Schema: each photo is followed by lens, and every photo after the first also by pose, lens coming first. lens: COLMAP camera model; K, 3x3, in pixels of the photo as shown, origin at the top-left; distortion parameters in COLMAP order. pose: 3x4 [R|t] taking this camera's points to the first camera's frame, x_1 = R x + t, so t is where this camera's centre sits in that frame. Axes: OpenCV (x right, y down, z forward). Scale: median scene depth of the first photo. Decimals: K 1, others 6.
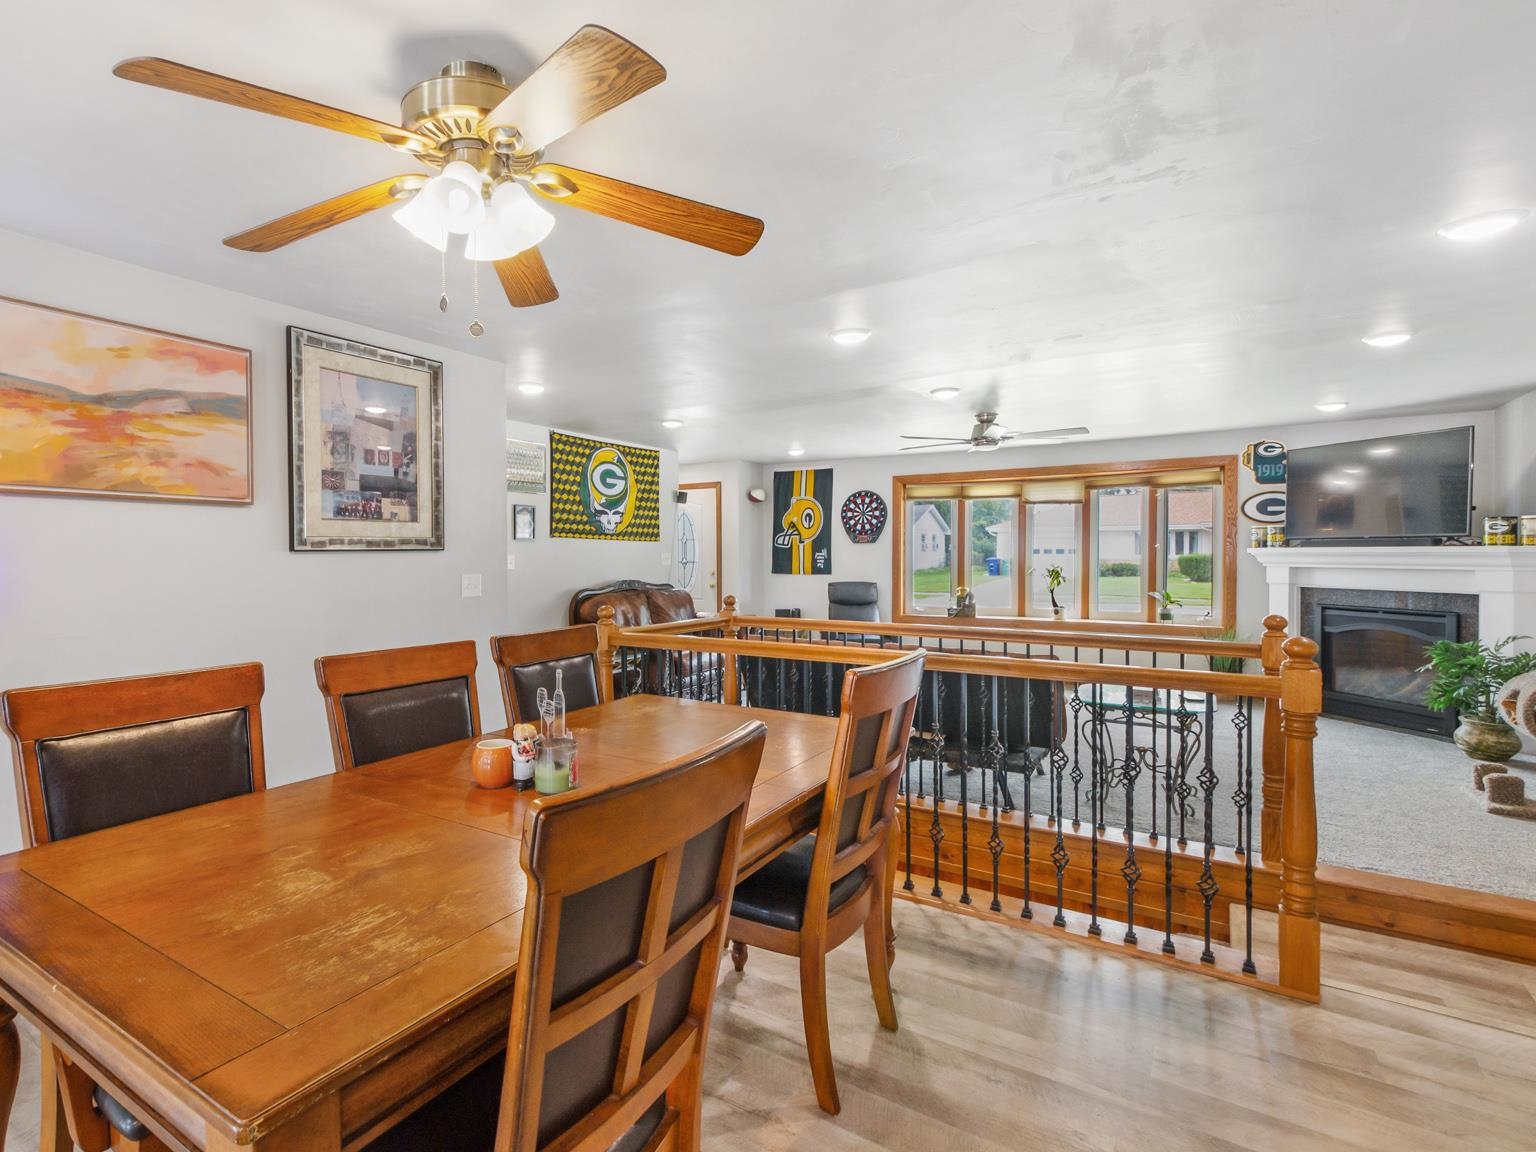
lens RADIAL K [[782.3, 0, 751.9], [0, 782.3, 571.5], [0, 0, 1]] dist [0.007291, 0.000109]
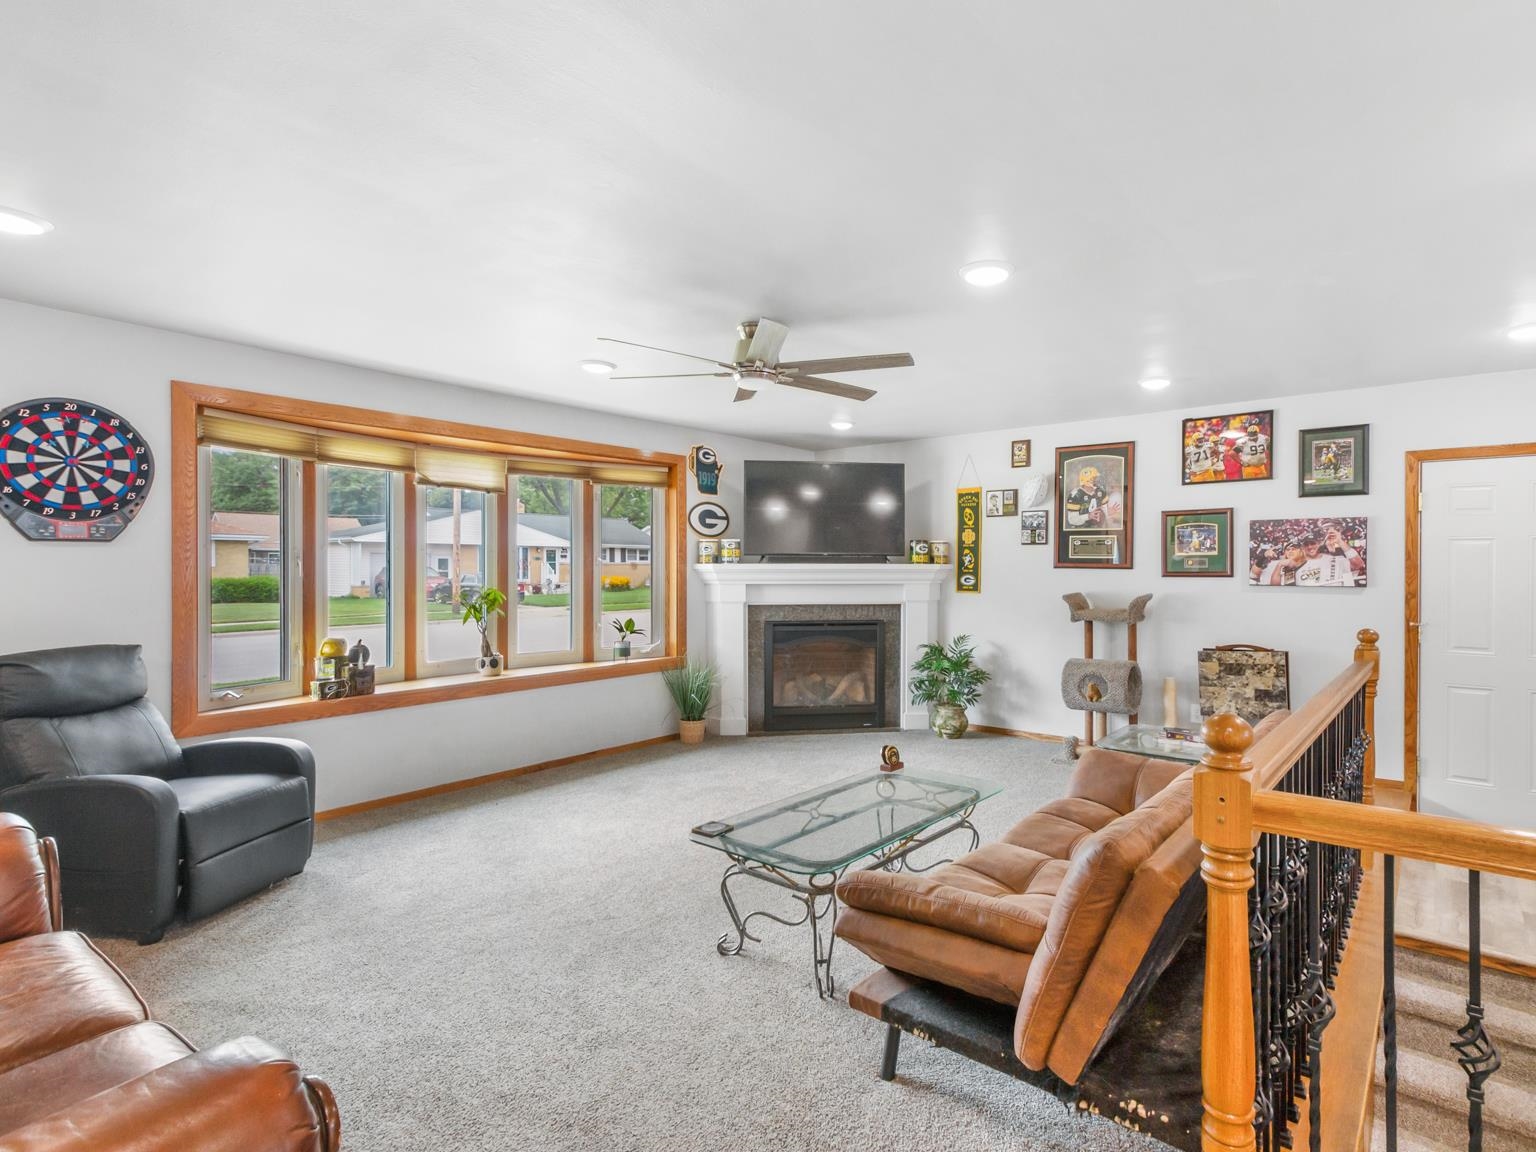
lens RADIAL K [[782.3, 0, 753.5], [0, 782.3, 572.1], [0, 0, 1]] dist [0.007291, 0.000109]
pose [[0.147876, -0.002409, 0.989003, -0.200575], [0.021655, 0.999765, -0.000803, -0.015852], [-0.988769, 0.021535, 0.147893, 0.704339]]
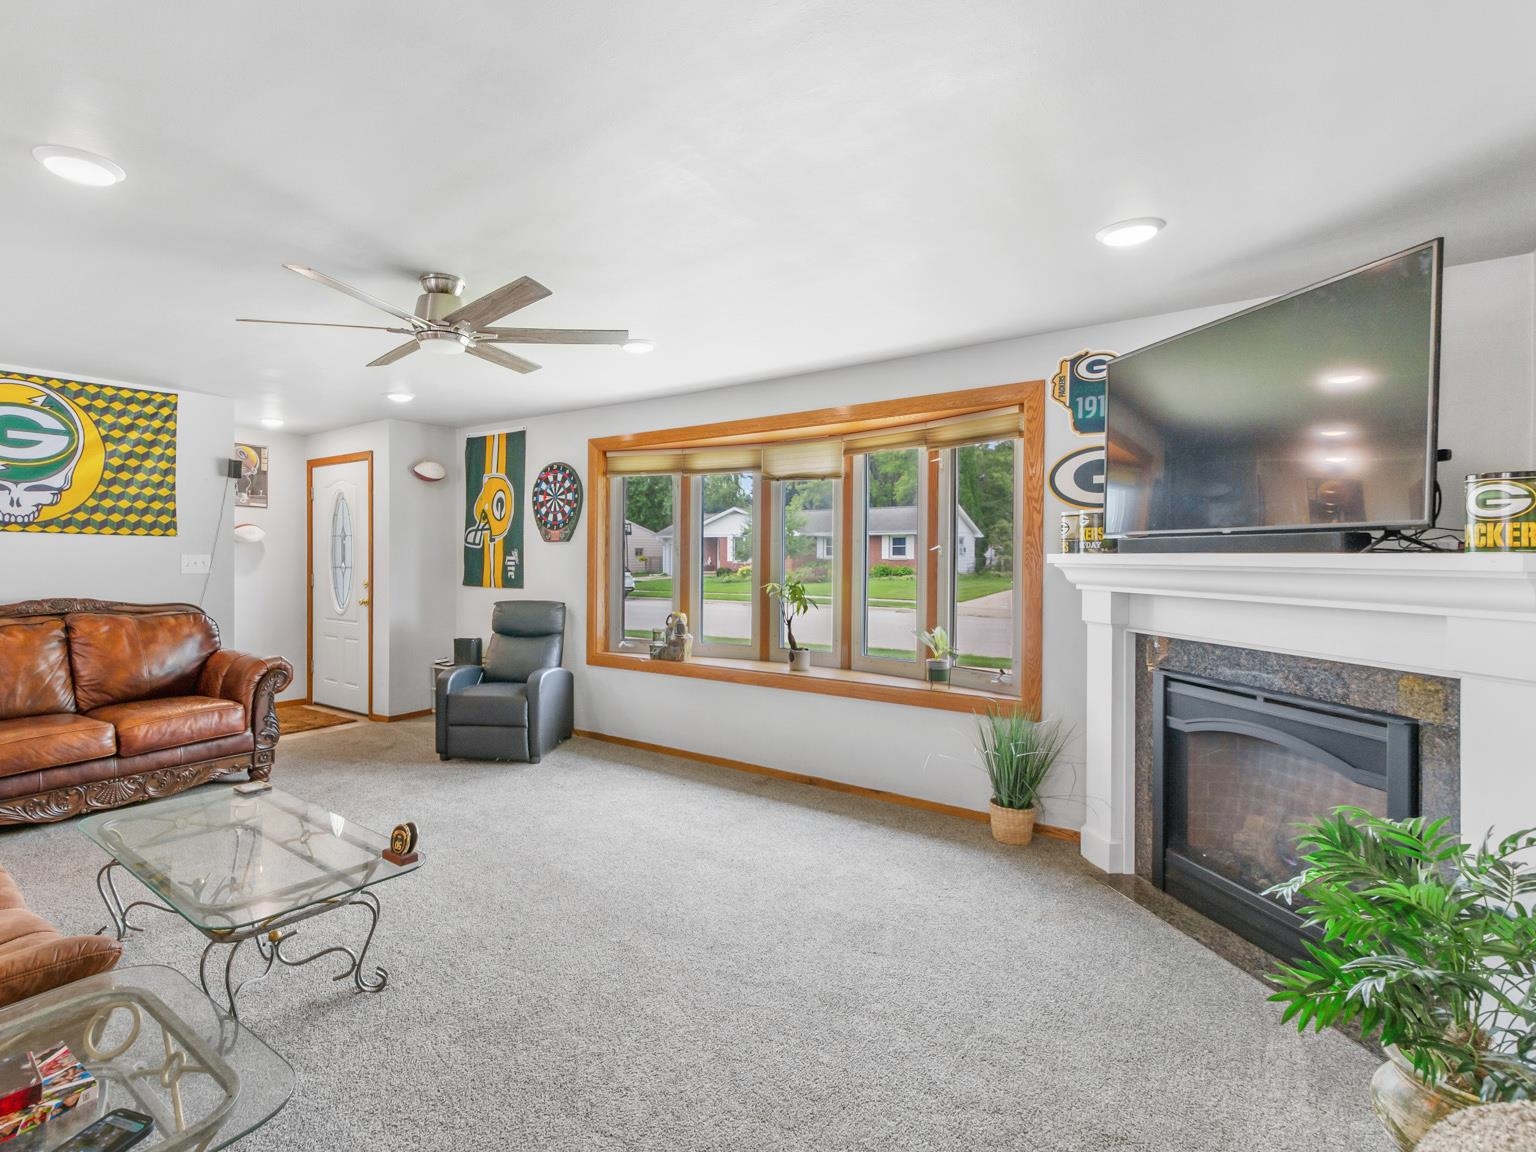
lens RADIAL K [[782.3, 0, 771.8], [0, 782.3, 561.9], [0, 0, 1]] dist [0.007291, 0.000109]
pose [[0.997698, 0.008812, -0.067239, 0.414077], [-0.009845, 0.999838, -0.015050, -0.012735], [0.067095, 0.015677, 0.997623, 0.400342]]
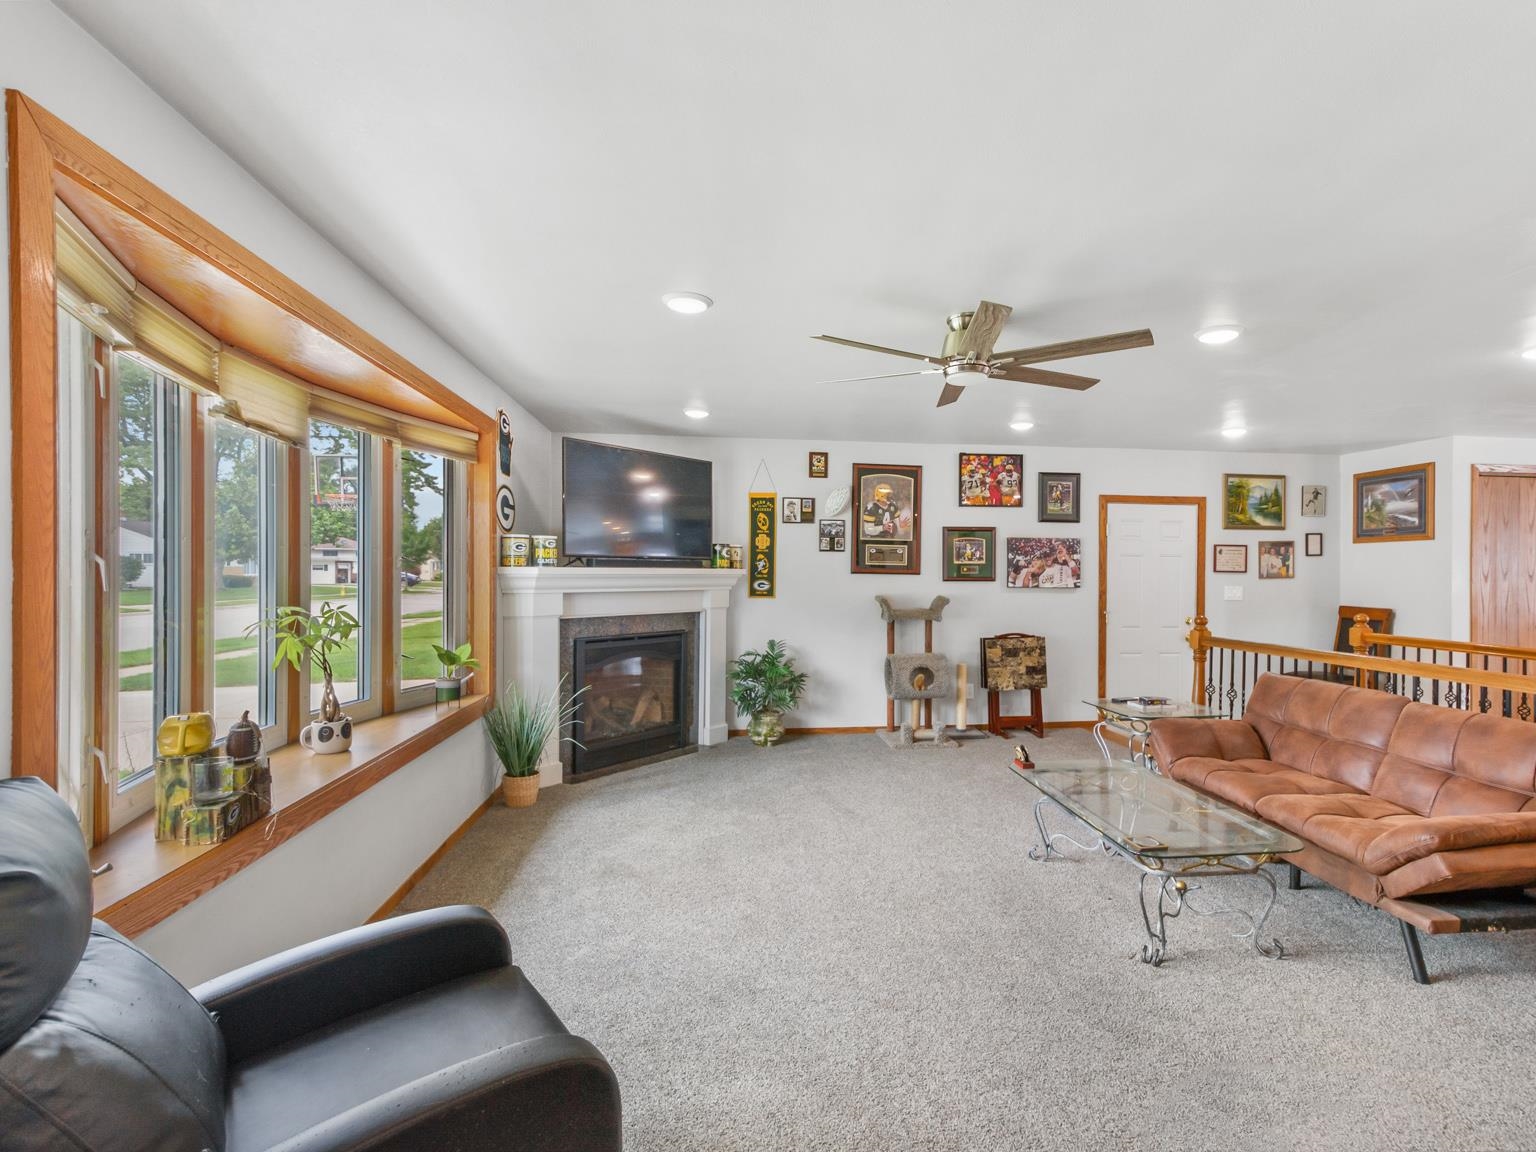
lens RADIAL K [[818.3, 0, 774.1], [0, 818.3, 570.3], [0, 0, 1]] dist [-0.007271, -0.000694]
pose [[-0.624721, 0.002533, 0.780844, -0.041864], [0.015511, 0.999838, 0.009167, -0.025884], [-0.780694, 0.017838, -0.624659, 1.101310]]
